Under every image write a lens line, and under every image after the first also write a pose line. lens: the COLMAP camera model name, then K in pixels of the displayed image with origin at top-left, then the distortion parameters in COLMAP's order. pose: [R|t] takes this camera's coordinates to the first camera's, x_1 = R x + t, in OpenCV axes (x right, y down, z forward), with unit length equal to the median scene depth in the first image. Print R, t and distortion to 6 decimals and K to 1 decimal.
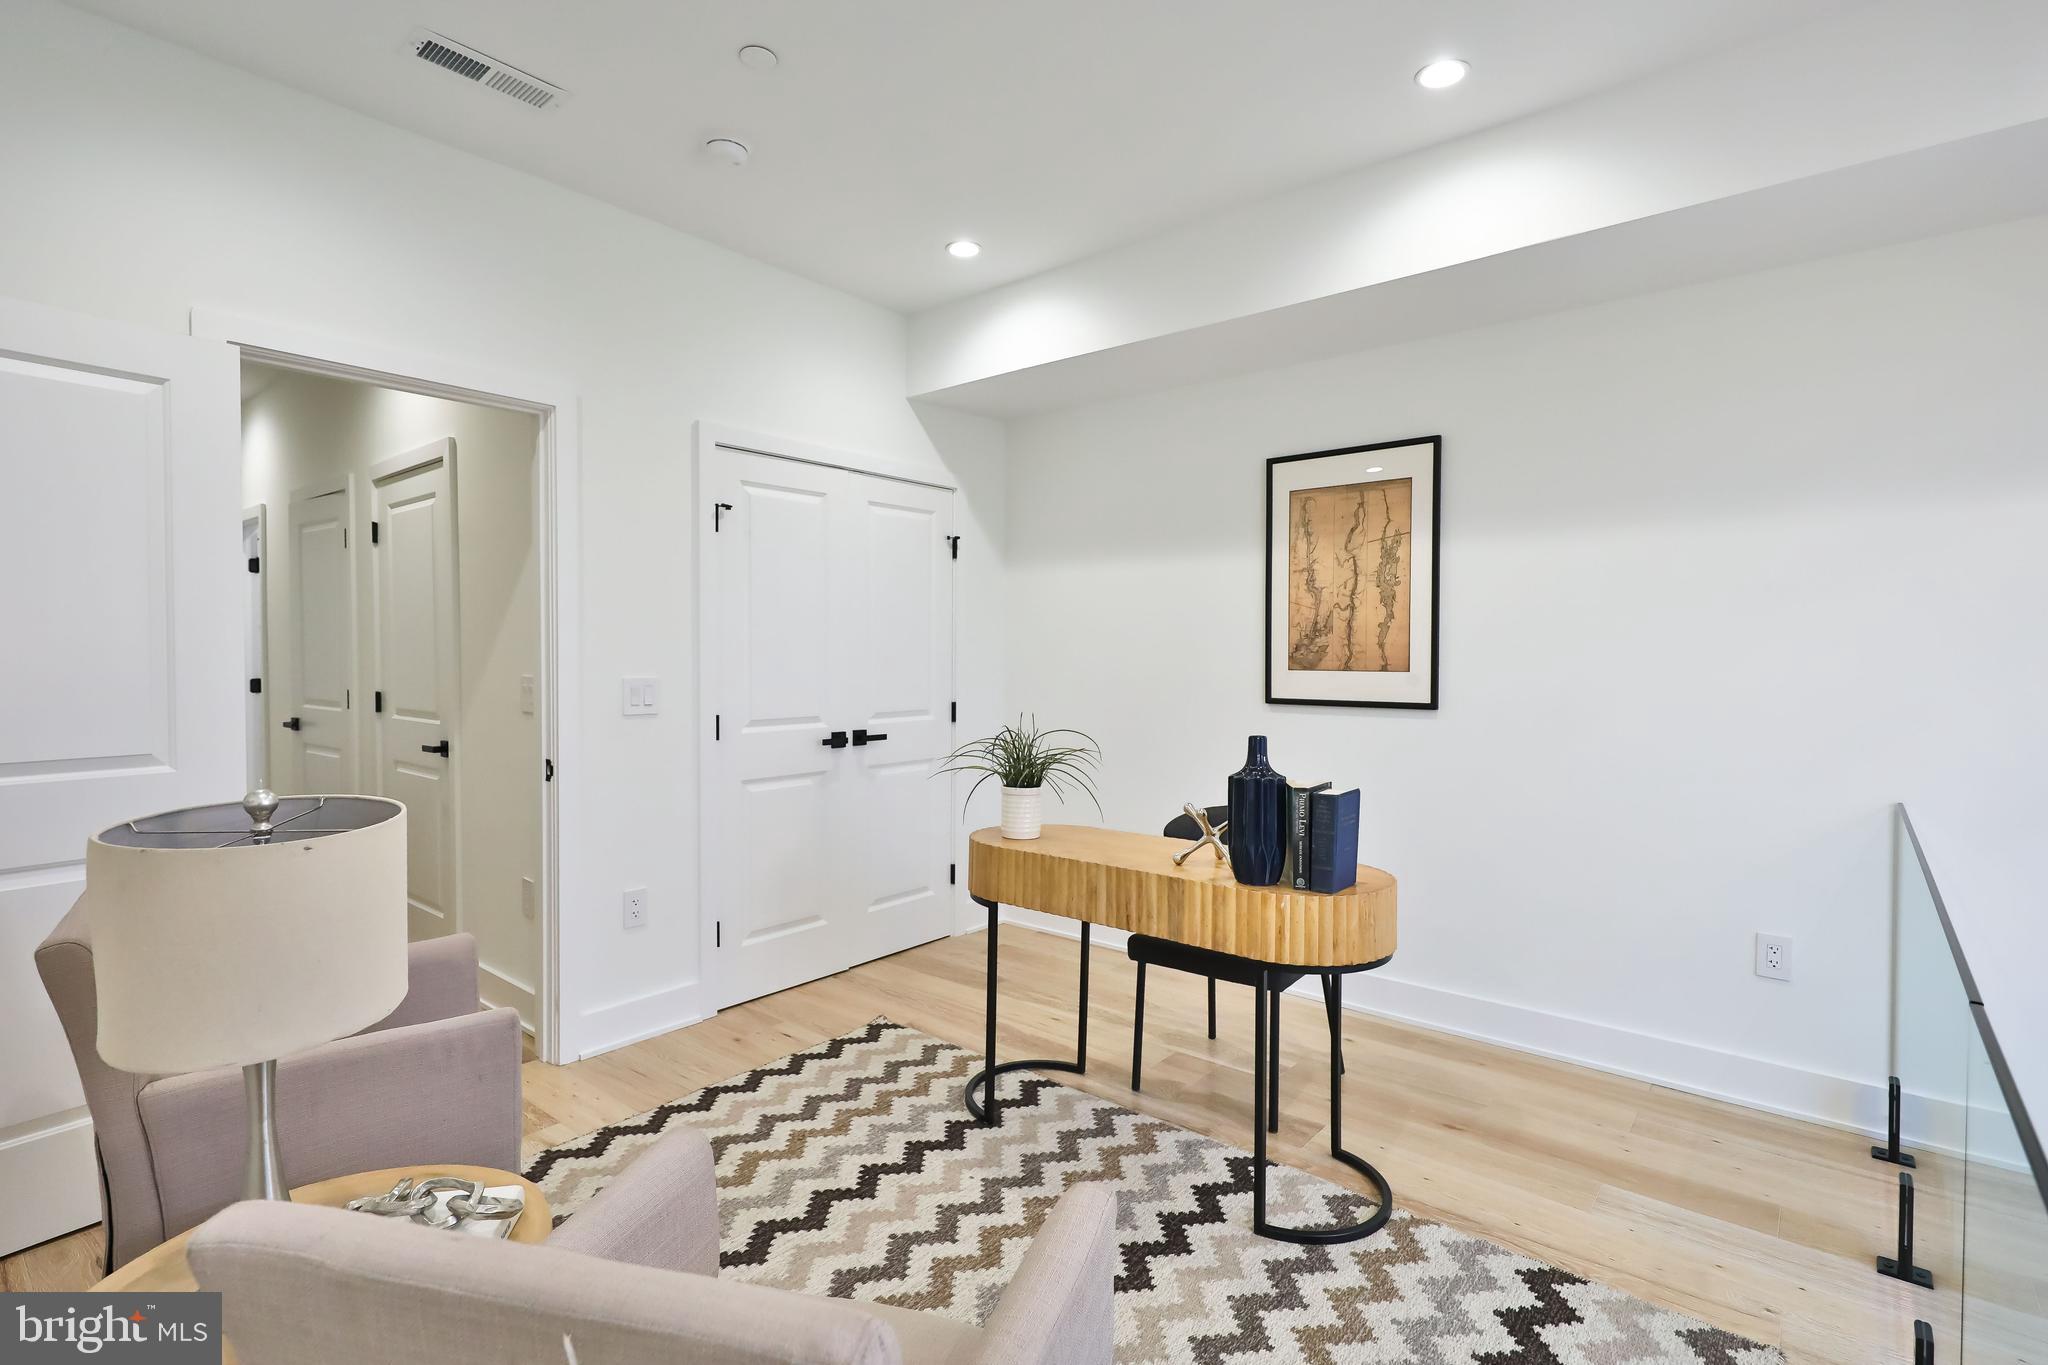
lens RADIAL K [[977.7, 0, 1023.4], [0, 977.7, 662.2], [0, 0, 1]] dist [0.019613, -0.009913]
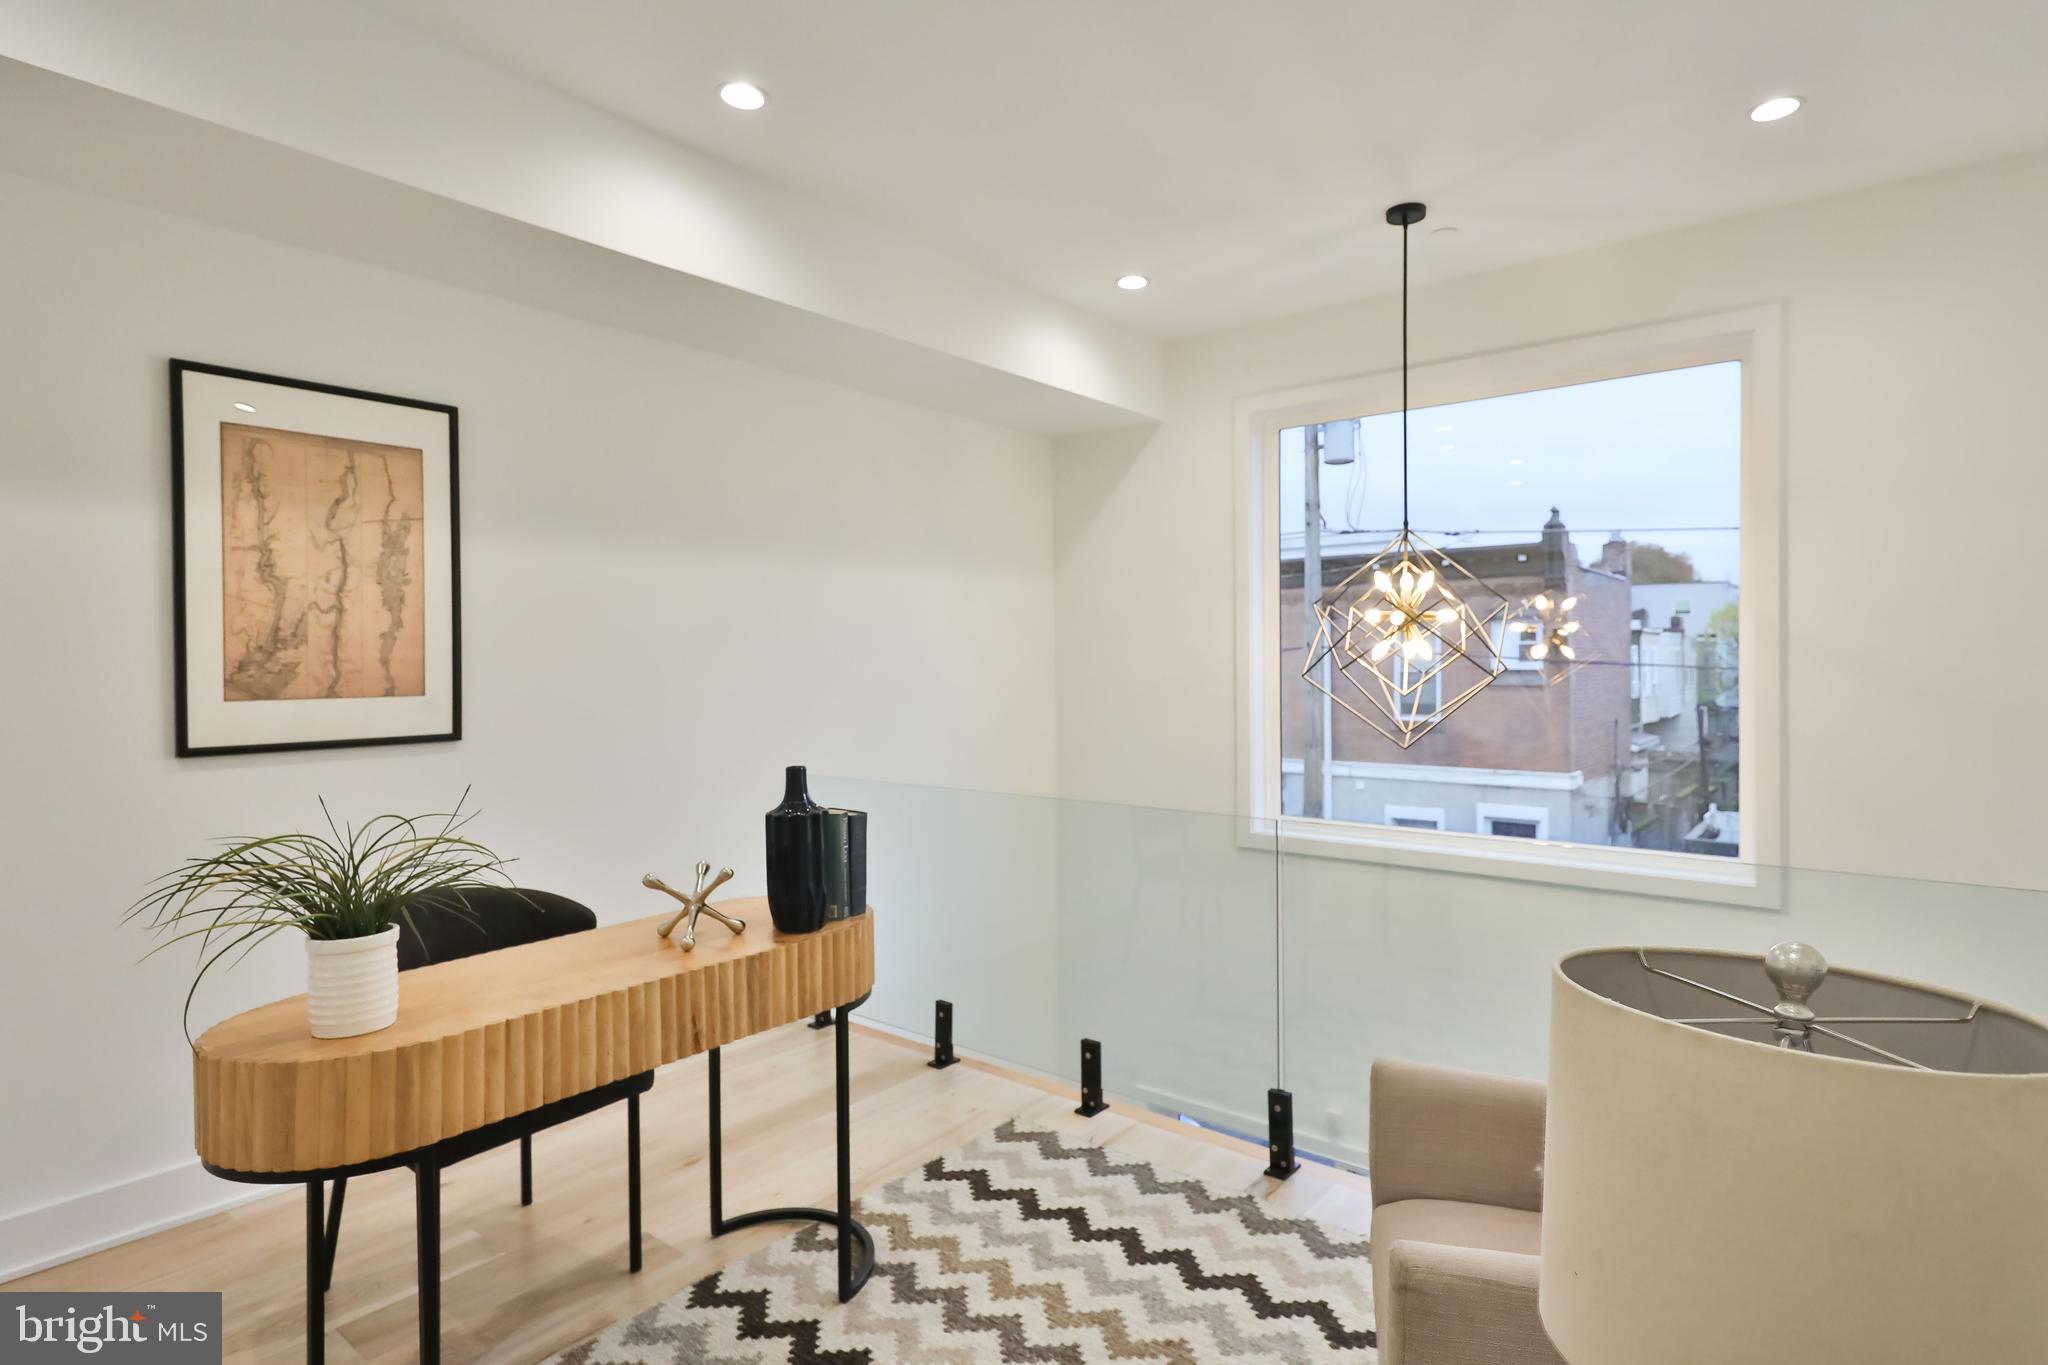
lens RADIAL K [[1097.9, 0, 1032.1], [0, 1097.9, 659.6], [0, 0, 1]] dist [0.014694, -0.000005]
pose [[-0.032258, -0.004592, 0.999469, -0.501201], [0.015624, 0.999865, 0.005098, -0.015707], [-0.999357, 0.015781, -0.032182, 0.530162]]
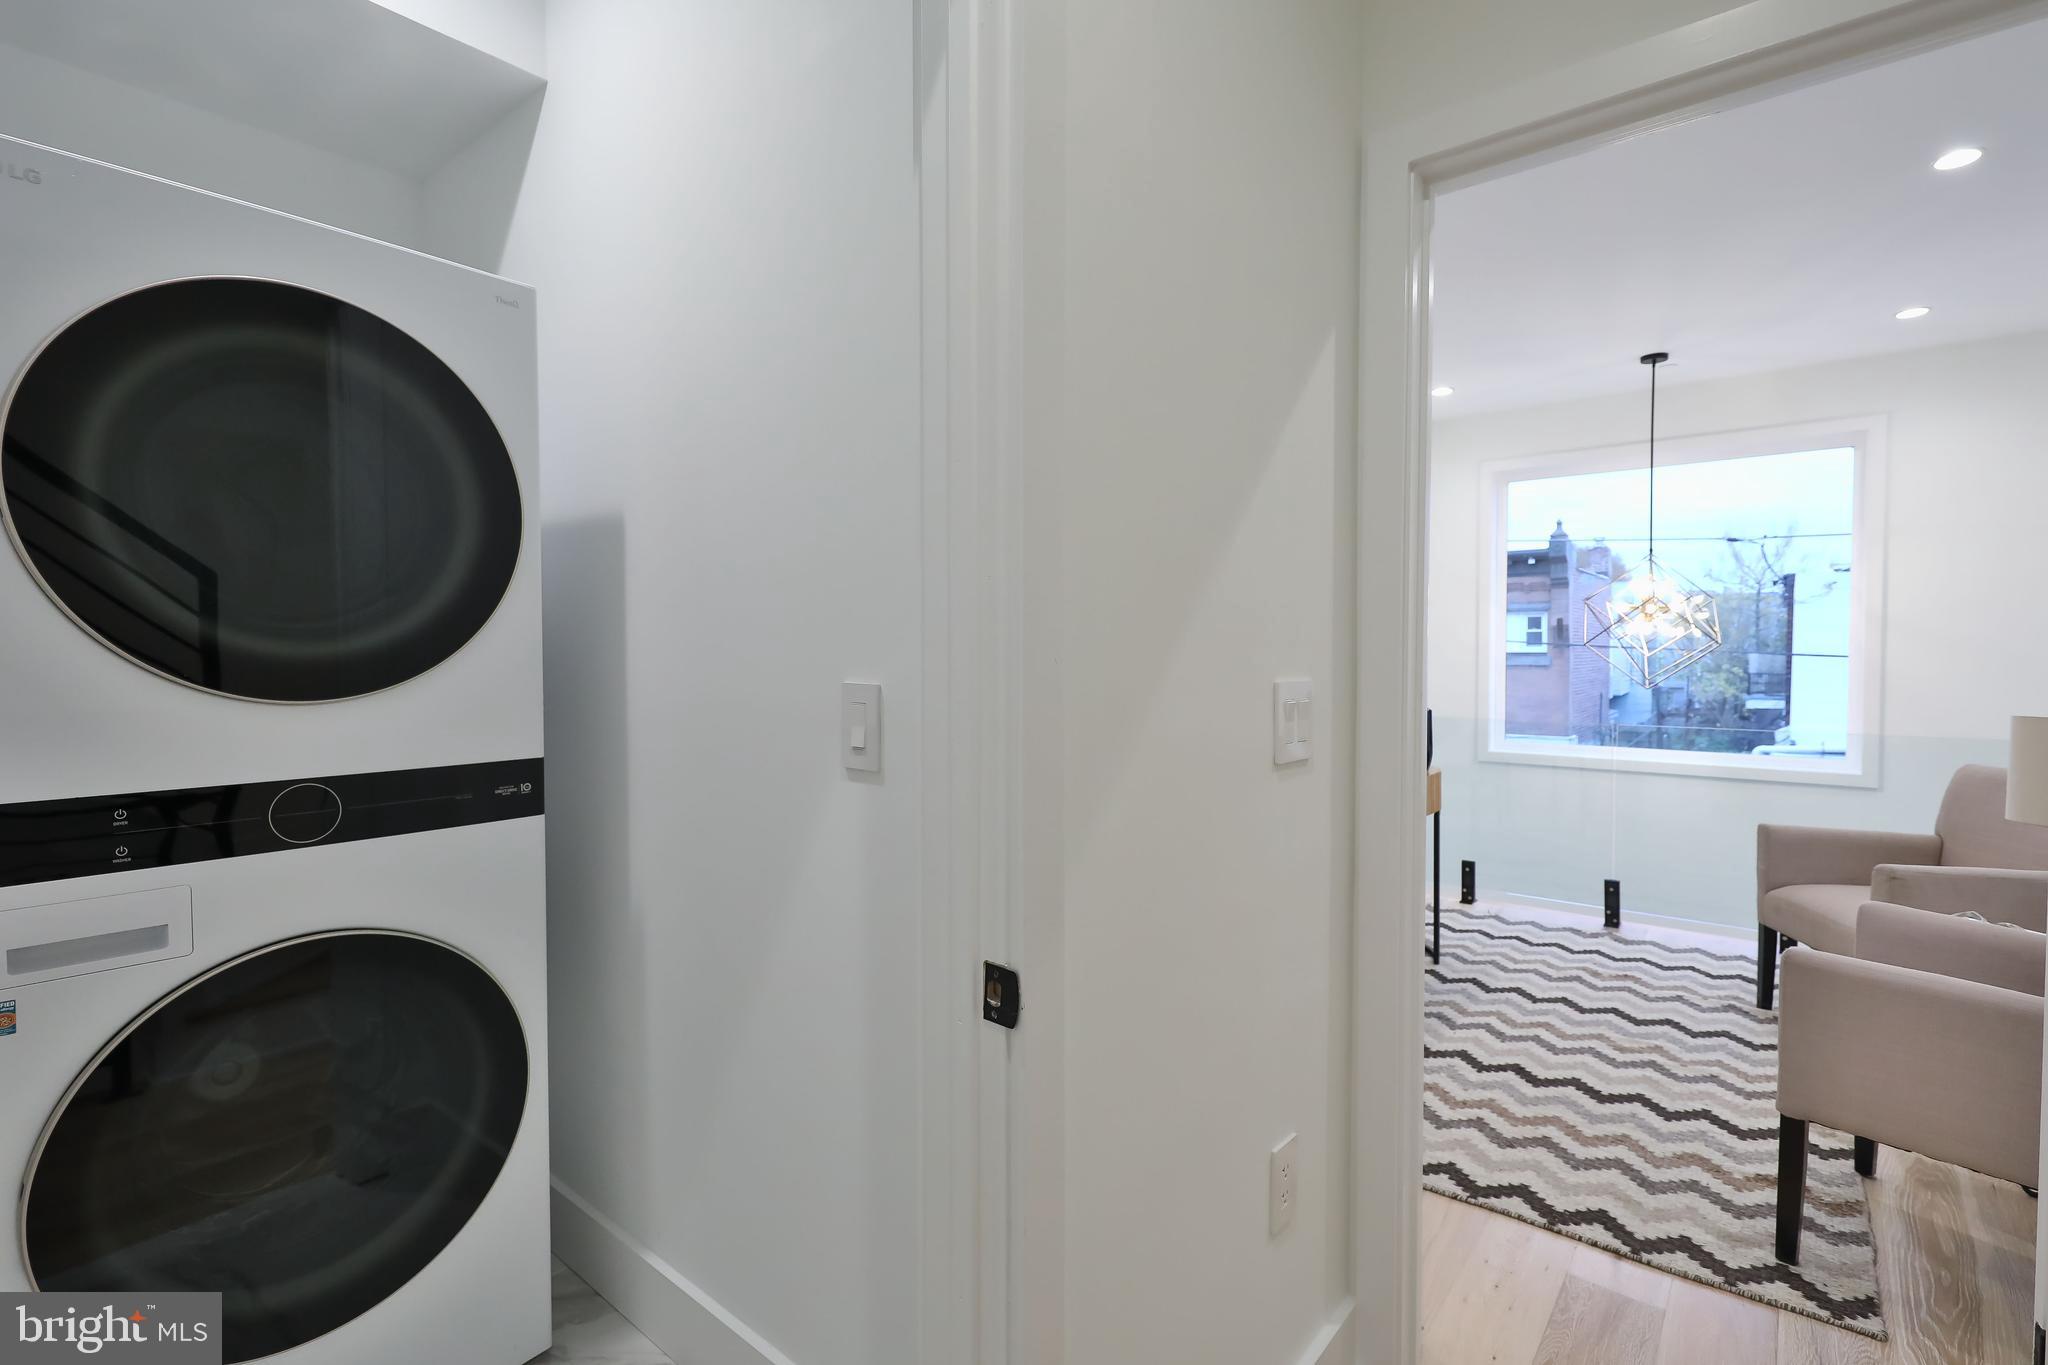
lens RADIAL K [[948.4, 0, 1028.0], [0, 948.4, 670.0], [0, 0, 1]] dist [-0.000326, -0.000051]
pose [[-0.012299, -0.031157, 0.999439, -0.904430], [0.011036, 0.999449, 0.031294, -0.006872], [-0.999863, 0.011414, -0.011948, 1.096401]]
